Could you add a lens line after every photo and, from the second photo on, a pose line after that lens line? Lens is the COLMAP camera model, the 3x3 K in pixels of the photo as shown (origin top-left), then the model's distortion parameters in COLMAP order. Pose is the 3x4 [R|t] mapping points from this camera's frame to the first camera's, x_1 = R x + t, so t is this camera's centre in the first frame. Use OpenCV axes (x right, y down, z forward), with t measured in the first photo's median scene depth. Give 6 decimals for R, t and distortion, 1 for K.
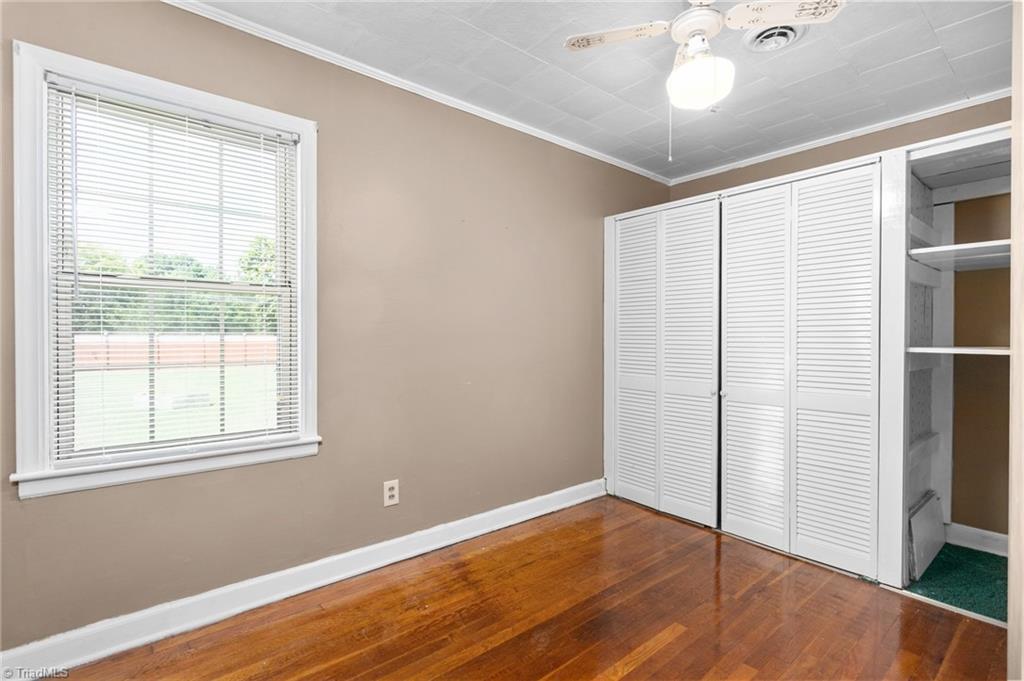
lens RADIAL K [[496.0, 0, 516.7], [0, 496.0, 341.0], [0, 0, 1]] dist [0.009394, -0.000755]
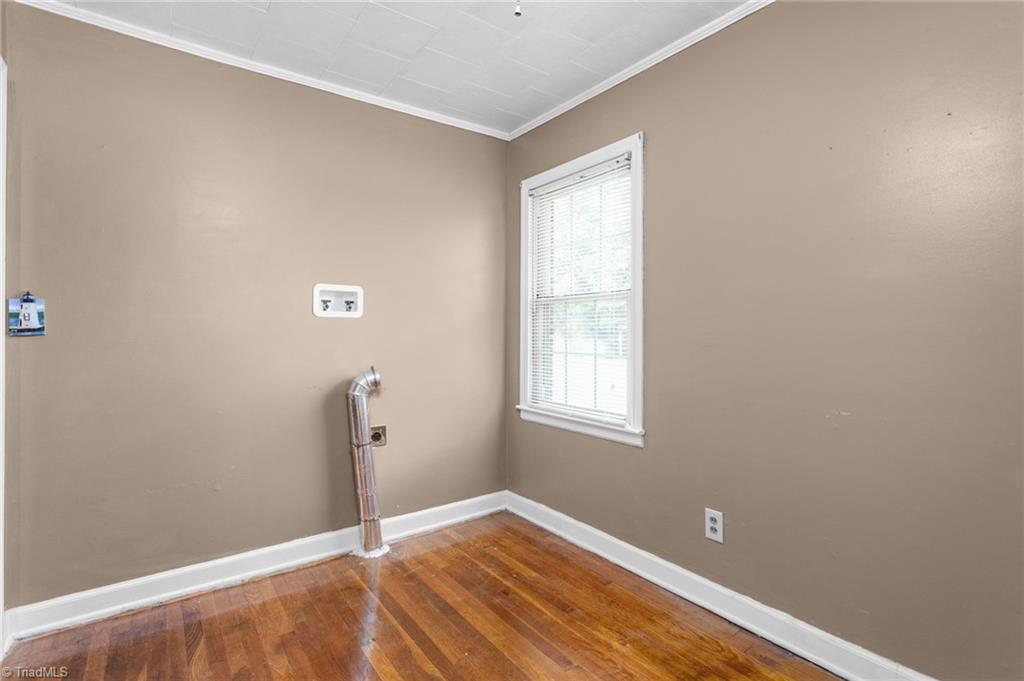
lens RADIAL K [[496.0, 0, 516.4], [0, 496.0, 334.4], [0, 0, 1]] dist [0.009394, -0.000755]
pose [[-0.072767, -0.004301, -0.997340, 0.656709], [-0.015624, 0.999873, -0.003172, -0.001381], [0.997227, 0.015352, -0.072825, 0.807859]]
